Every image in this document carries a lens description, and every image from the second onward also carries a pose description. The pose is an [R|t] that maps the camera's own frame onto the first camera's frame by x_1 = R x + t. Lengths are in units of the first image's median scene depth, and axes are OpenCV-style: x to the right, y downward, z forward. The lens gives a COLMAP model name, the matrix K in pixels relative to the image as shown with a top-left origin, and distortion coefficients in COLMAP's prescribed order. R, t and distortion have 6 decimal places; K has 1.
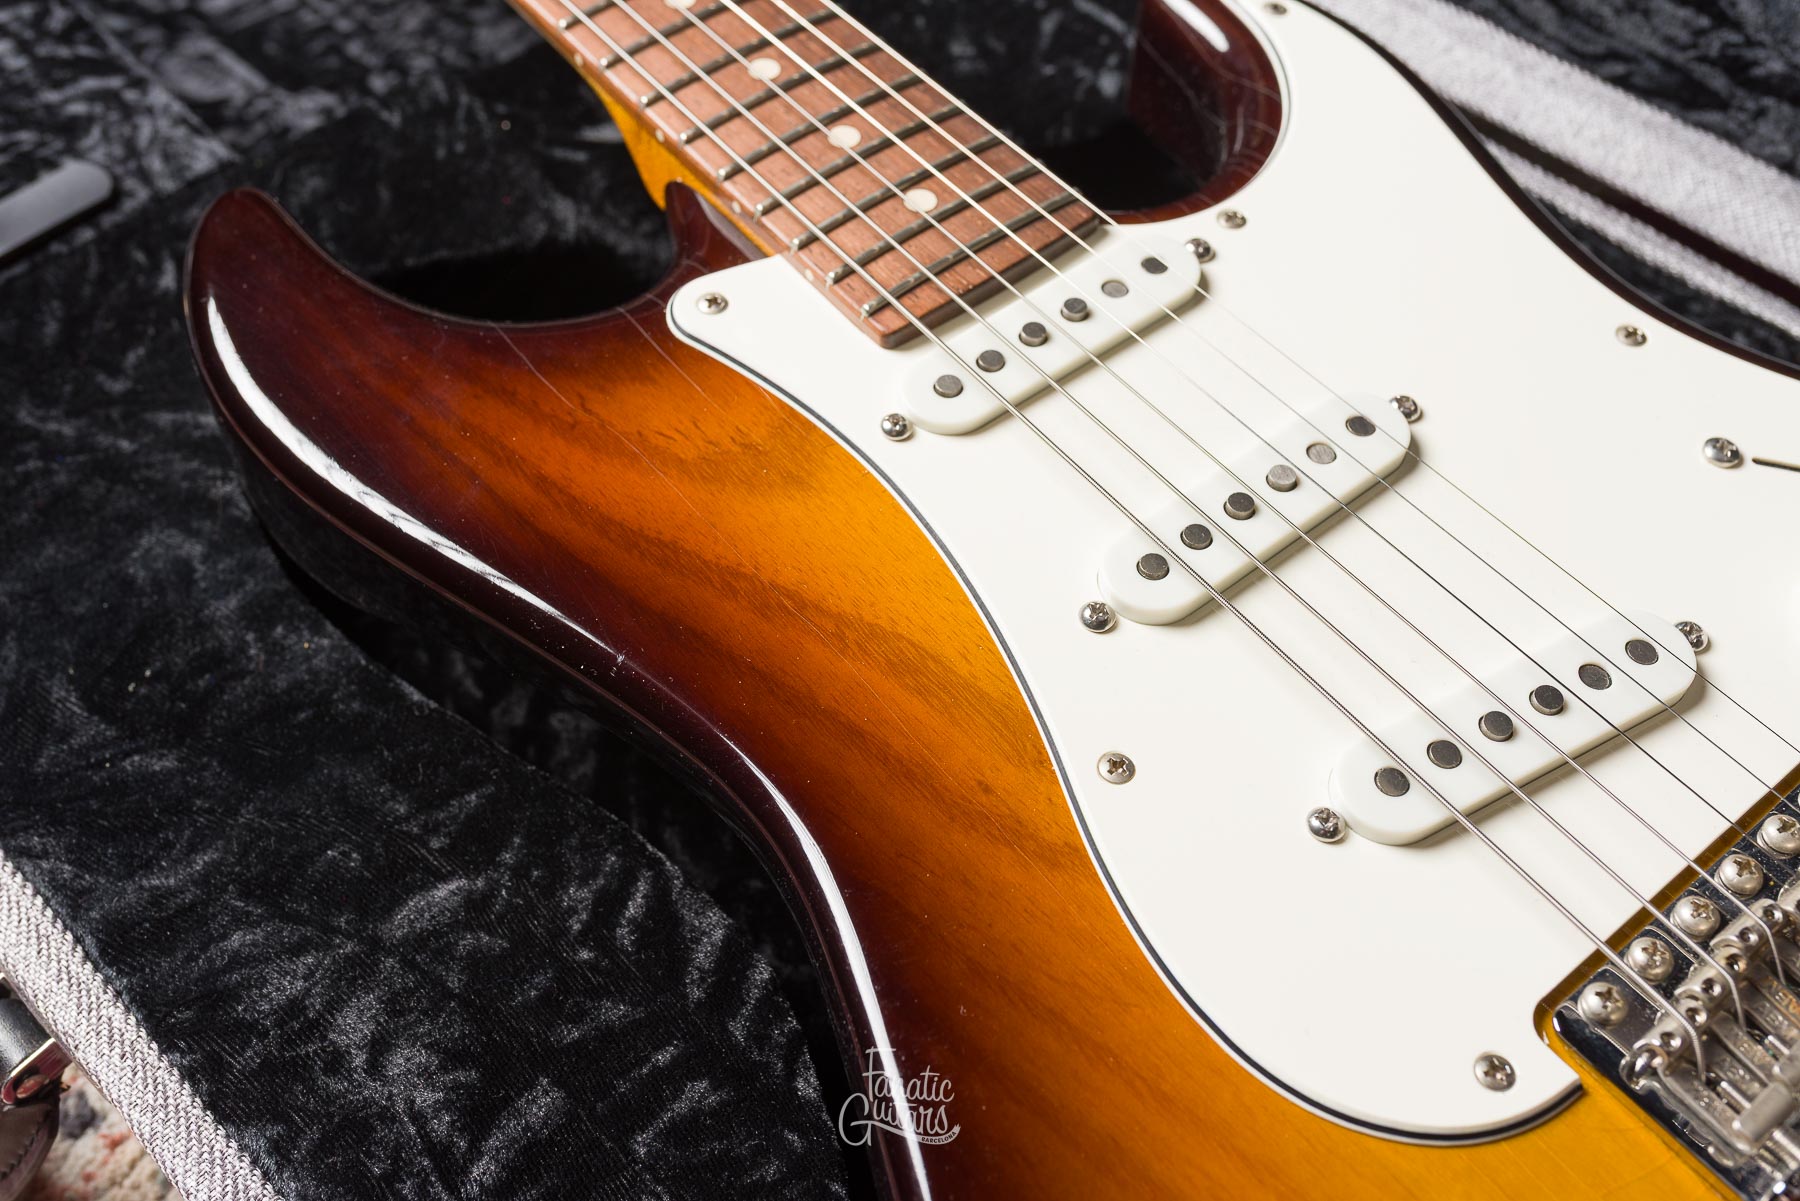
lens RADIAL K [[1802.6, 0, 900.0], [0, 1802.6, 600.5], [0, 0, 1]] dist [0.000336, 0.003227]
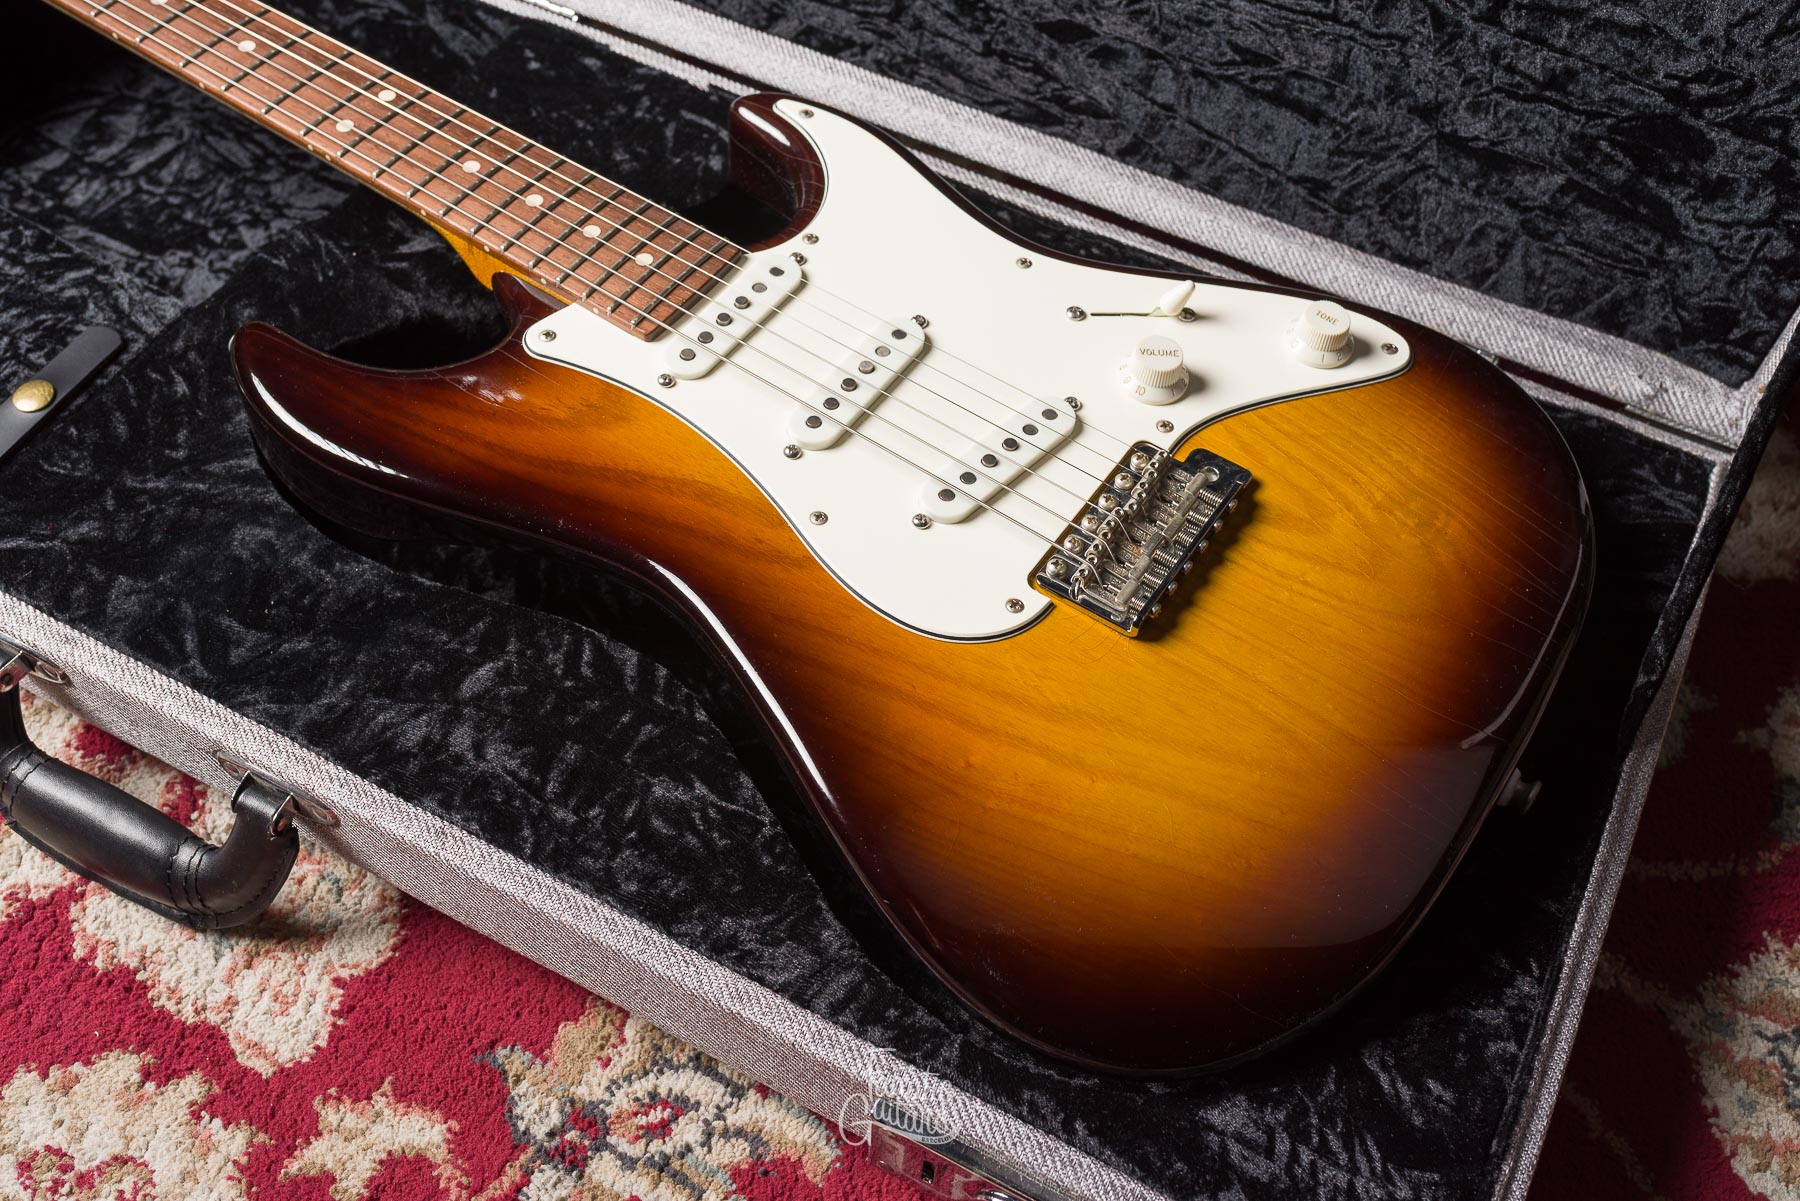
lens RADIAL K [[1741.1, 0, 900.0], [0, 1741.1, 600.5], [0, 0, 1]] dist [-0.003952, 0.005356]
pose [[0.955423, -0.217844, 0.199274, -0.185061], [0.214614, 0.975962, 0.037939, 0.114873], [-0.202749, 0.006520, 0.979209, -0.856928]]
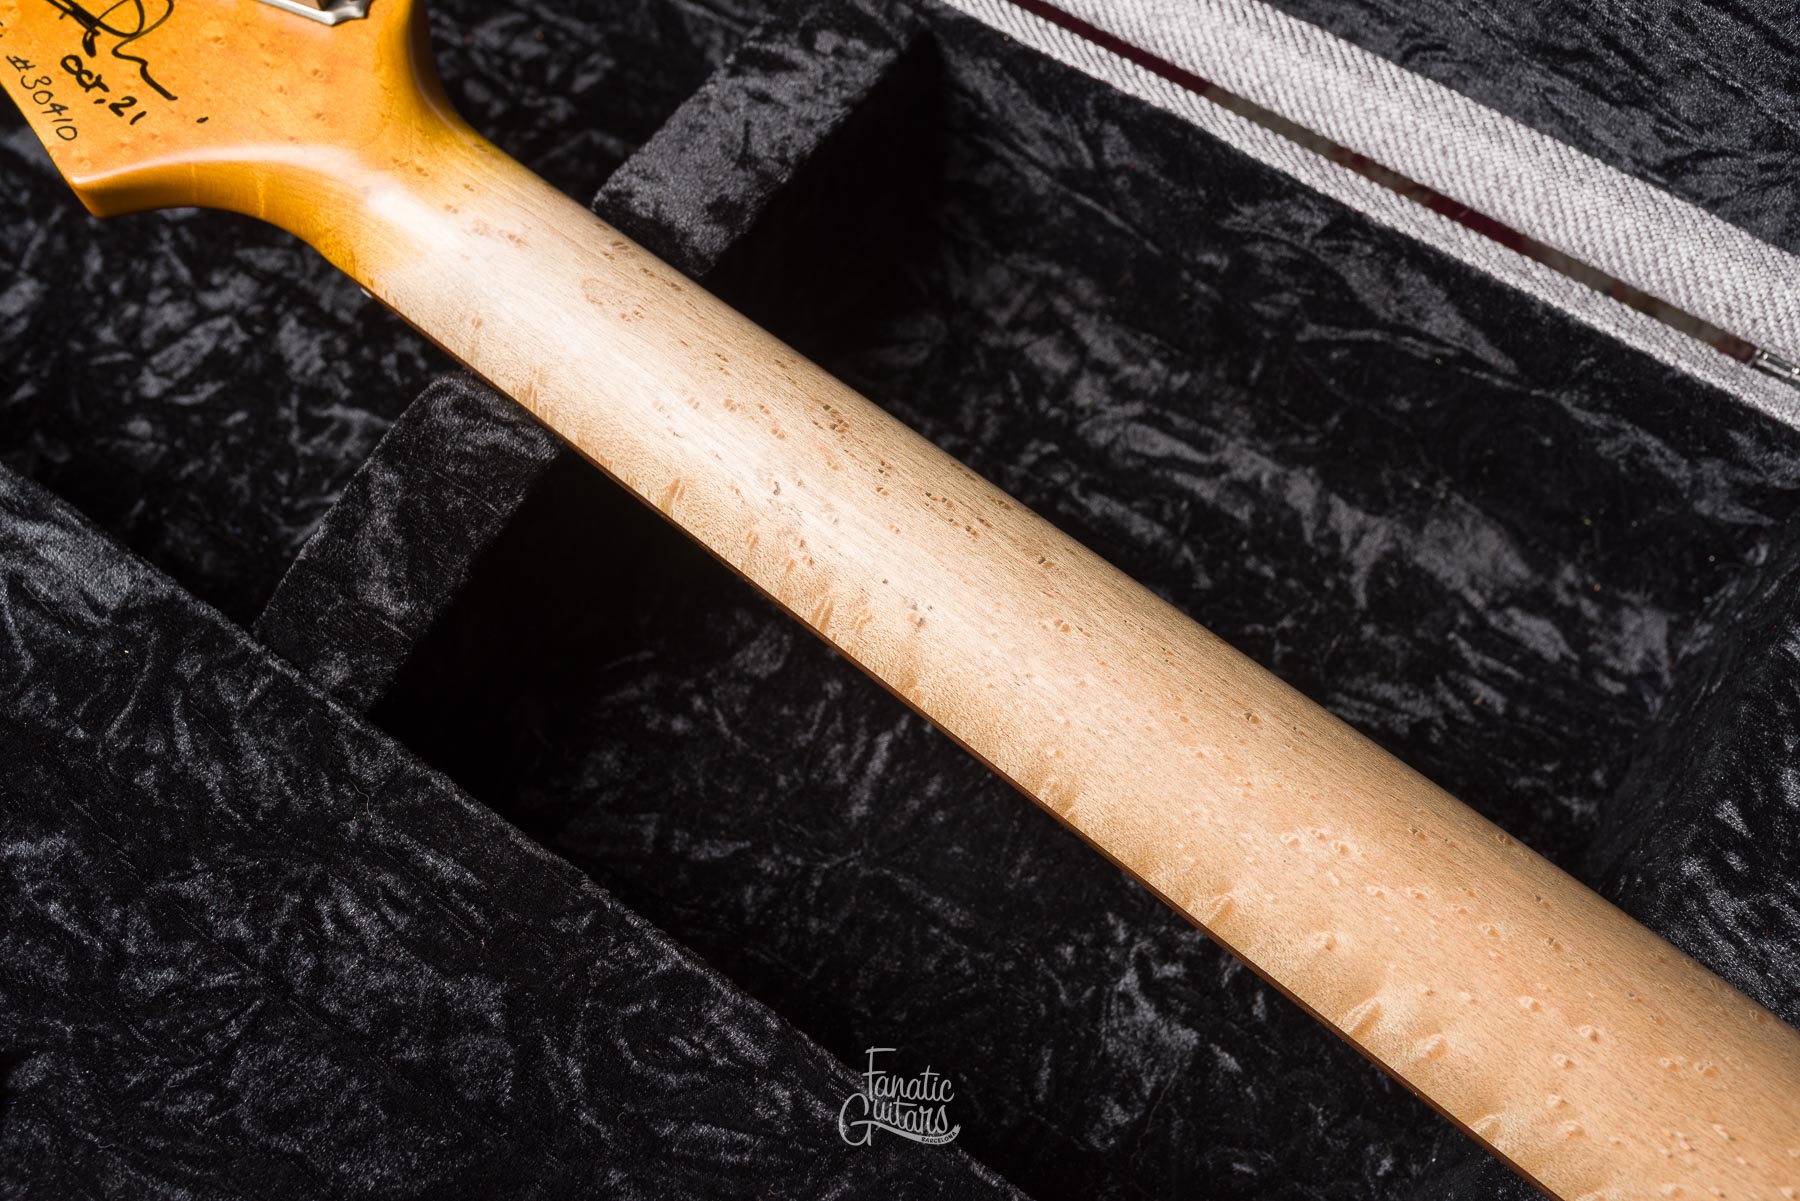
lens RADIAL K [[1785.7, 0, 900.0], [0, 1785.7, 600.5], [0, 0, 1]] dist [-0.001949, 0.001451]
pose [[0.973776, -0.207014, 0.094372, -0.741669], [0.178406, 0.952218, 0.247895, -1.024304], [-0.141180, -0.224557, 0.964180, 0.638541]]
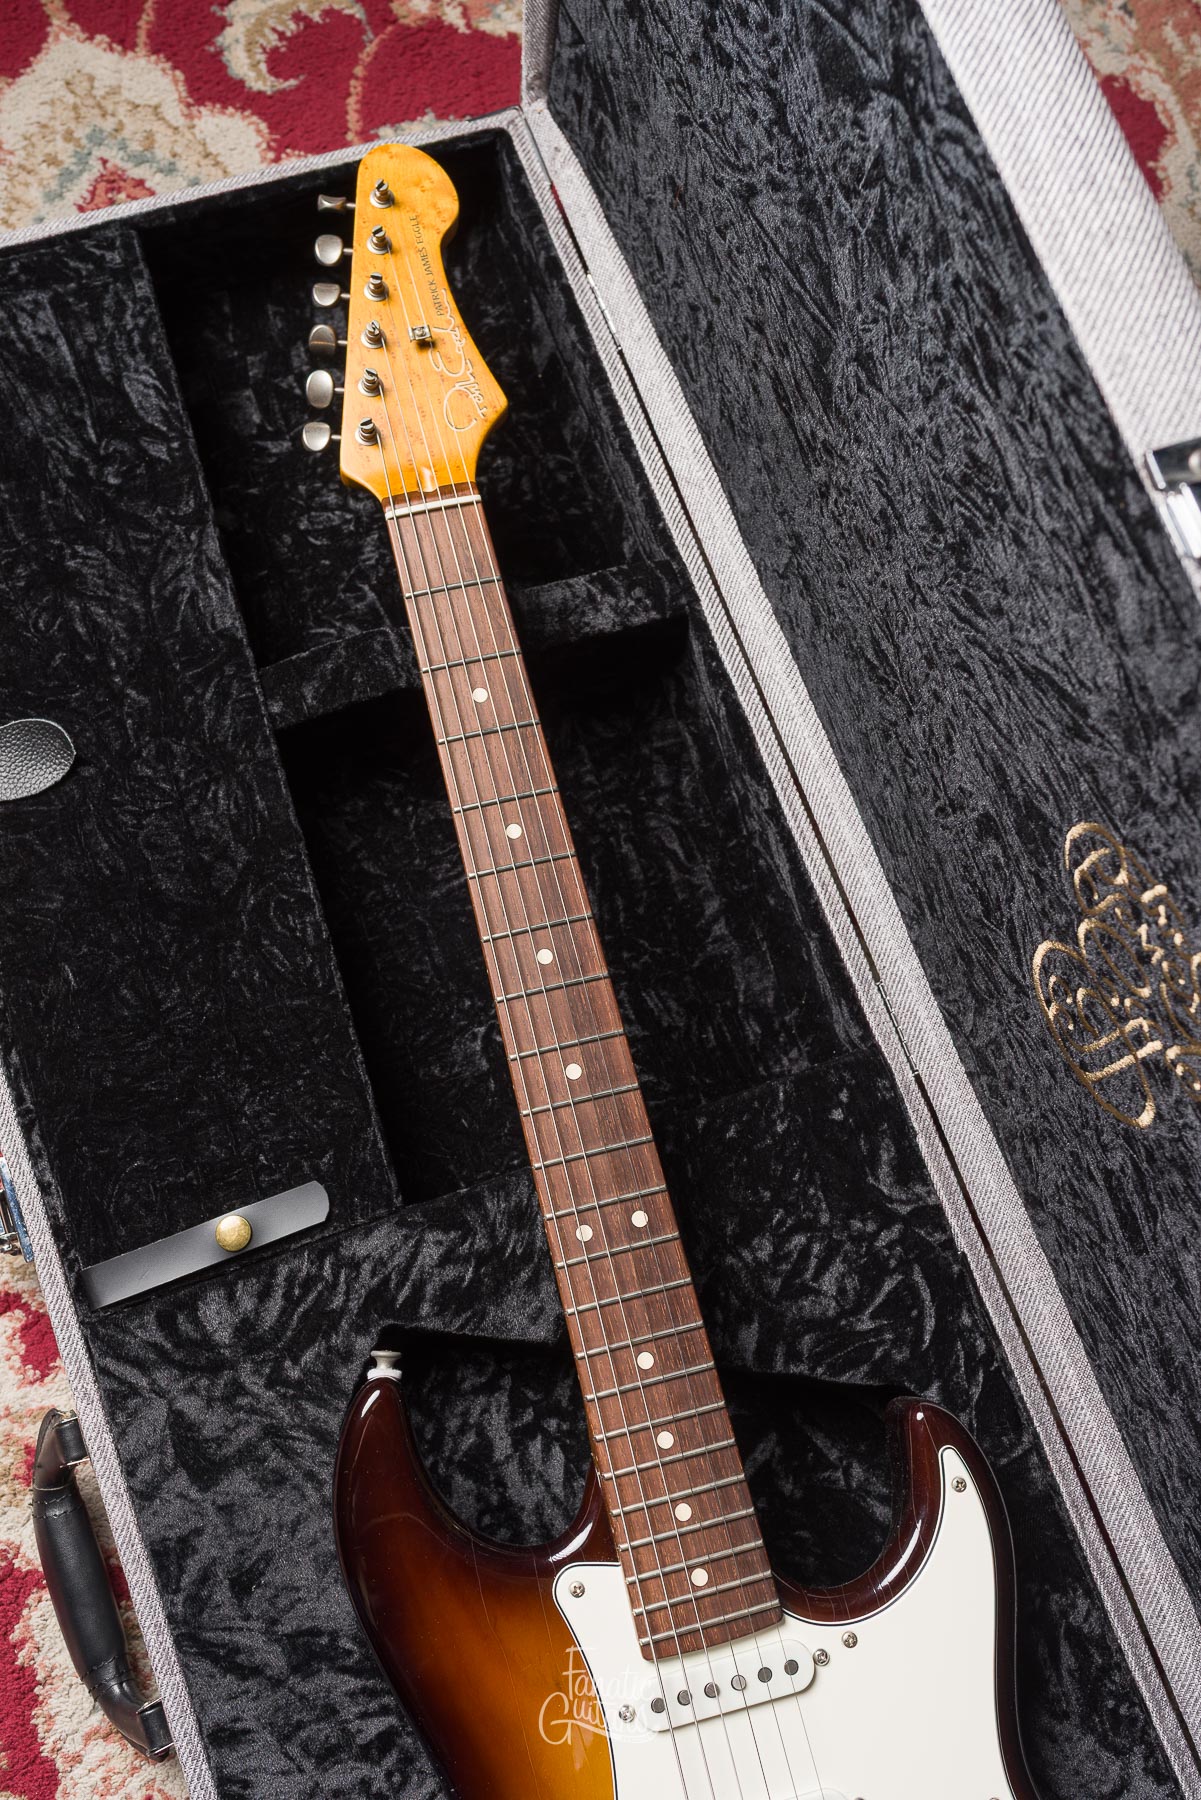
lens RADIAL K [[1732.7, 0, 600.5], [0, 1732.7, 900.0], [0, 0, 1]] dist [0.000076, -0.008714]
pose [[0.903857, 0.425643, -0.043261, -0.343165], [-0.382181, 0.848717, 0.365536, -1.618076], [0.192304, -0.313859, 0.929791, -0.560887]]
